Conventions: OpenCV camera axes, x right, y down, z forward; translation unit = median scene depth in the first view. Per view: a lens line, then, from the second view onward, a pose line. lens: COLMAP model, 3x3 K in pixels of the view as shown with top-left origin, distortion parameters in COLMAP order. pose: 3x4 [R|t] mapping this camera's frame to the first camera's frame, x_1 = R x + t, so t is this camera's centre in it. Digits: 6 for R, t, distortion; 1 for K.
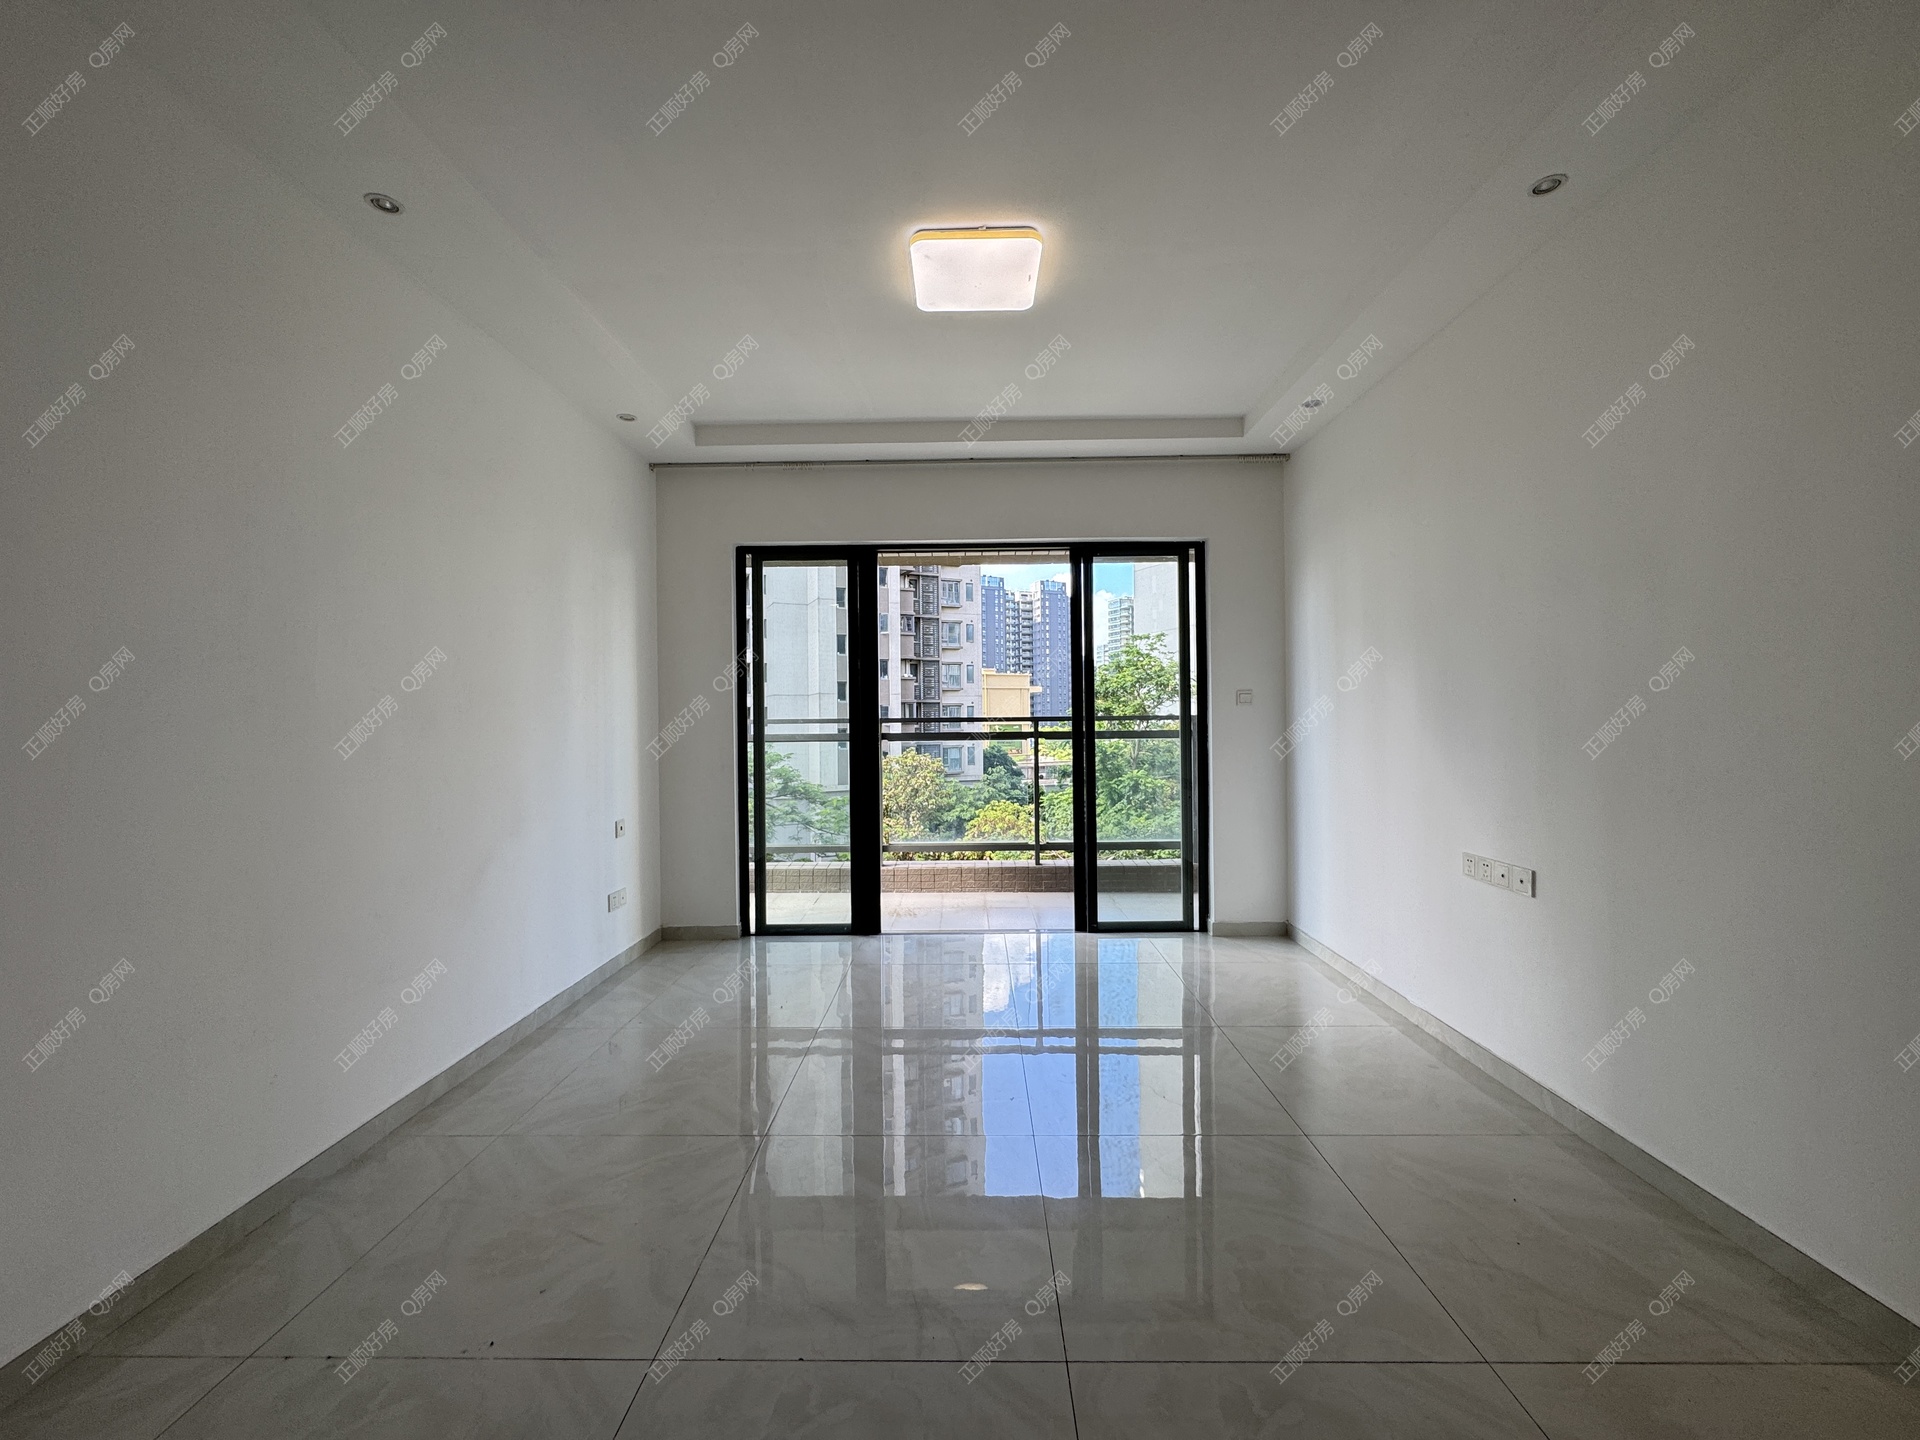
lens RADIAL K [[769.9, 0, 957.9], [0, 769.9, 724.9], [0, 0, 1]] dist [-0.005905, -0.000541]
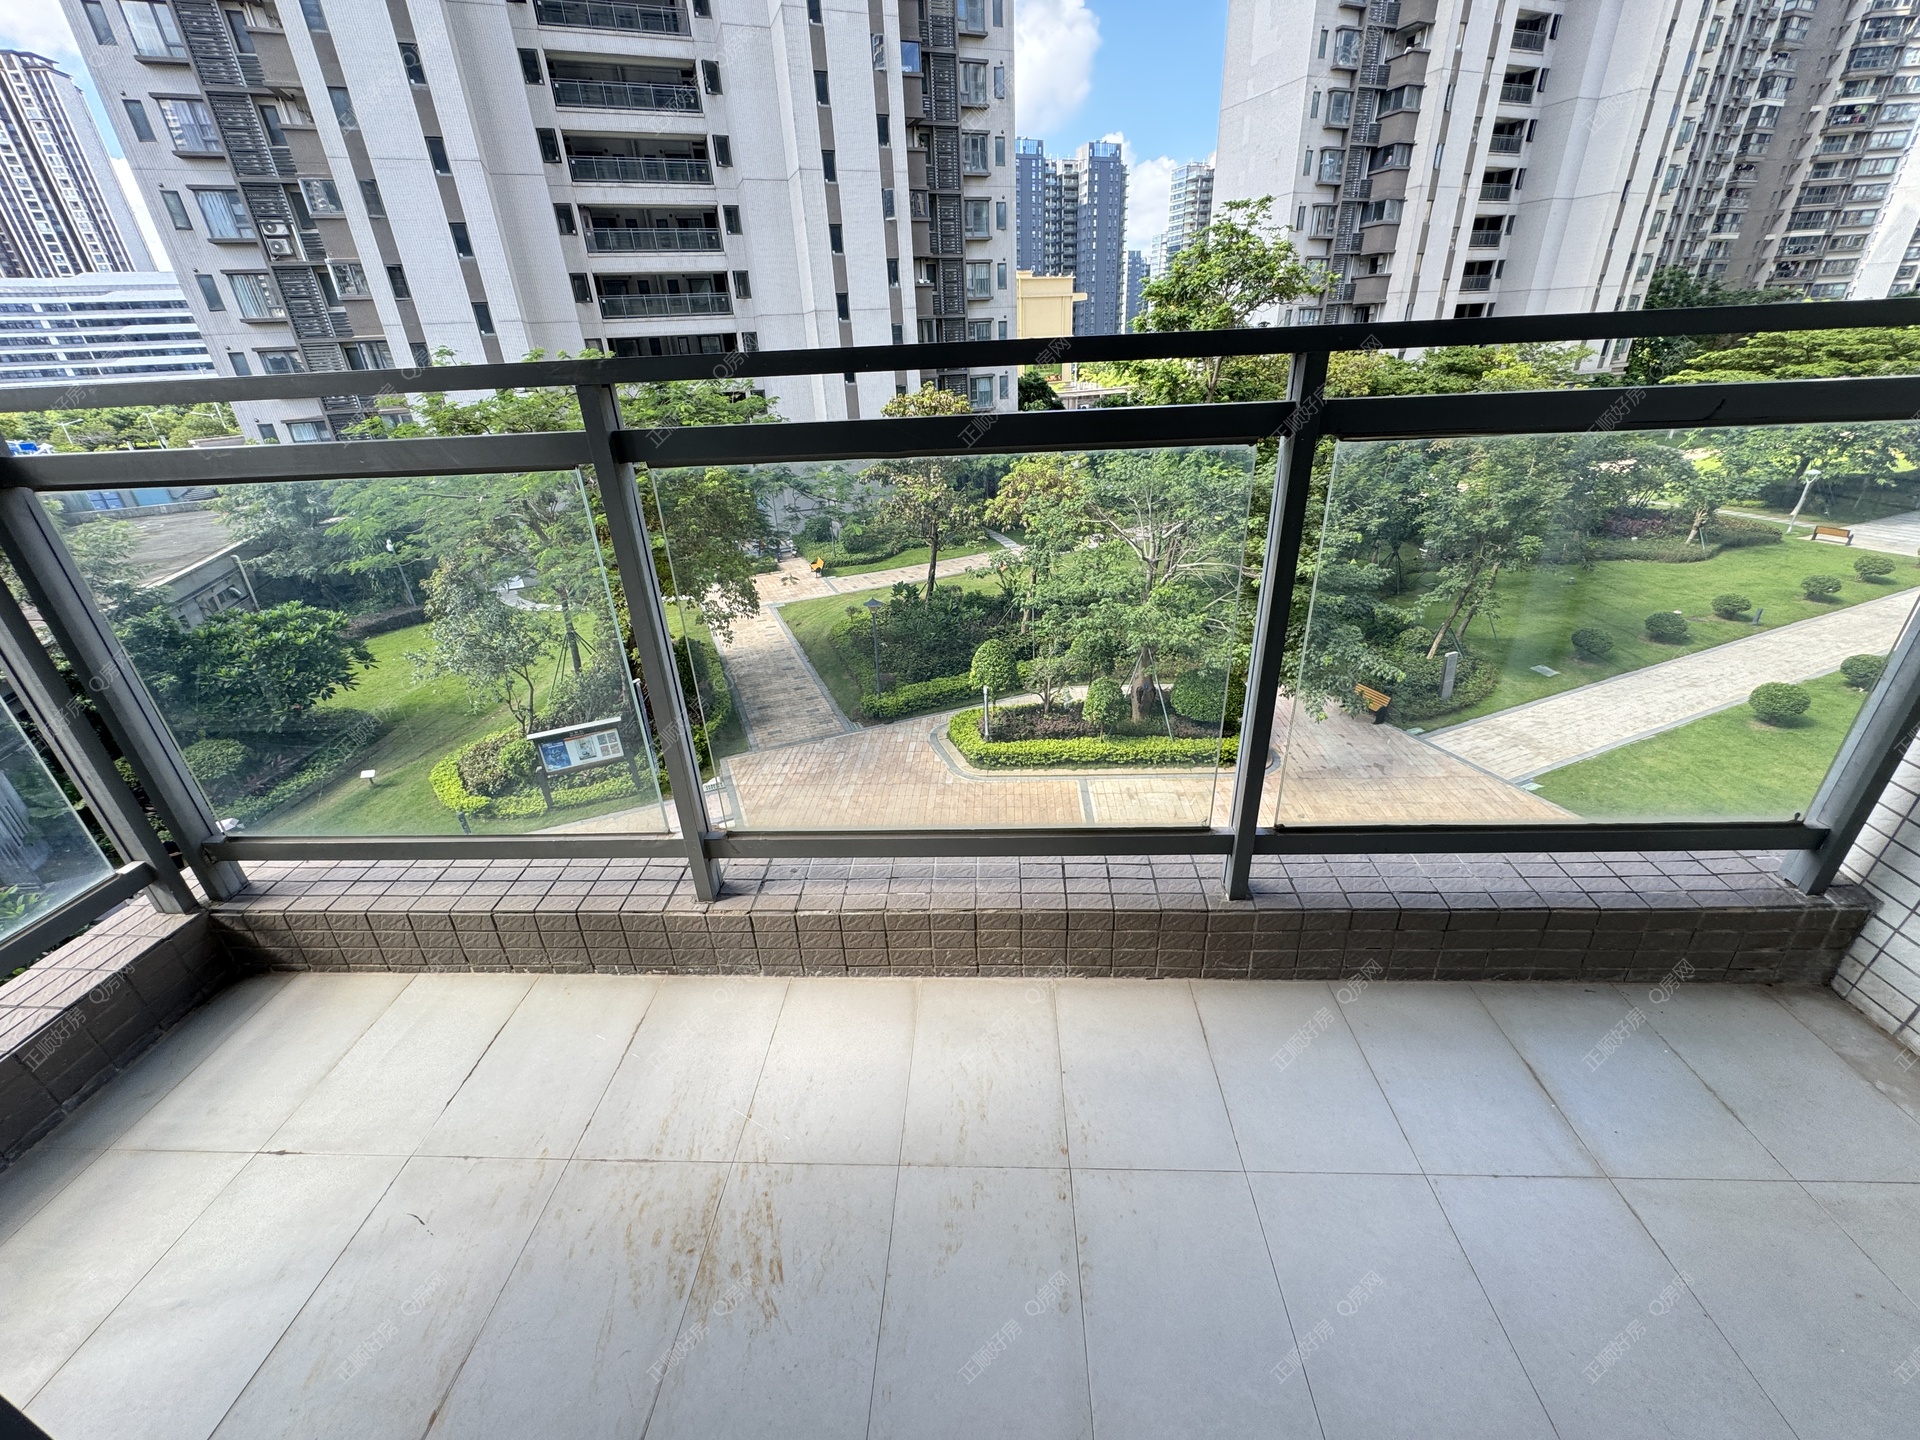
lens RADIAL K [[767.7, 0, 957.2], [0, 767.7, 722.7], [0, 0, 1]] dist [-0.006195, -0.000280]
pose [[0.998784, -0.013213, -0.047507, 0.012303], [0.032770, 0.897761, 0.439262, -0.007414], [0.036846, -0.440285, 0.897102, 0.780425]]
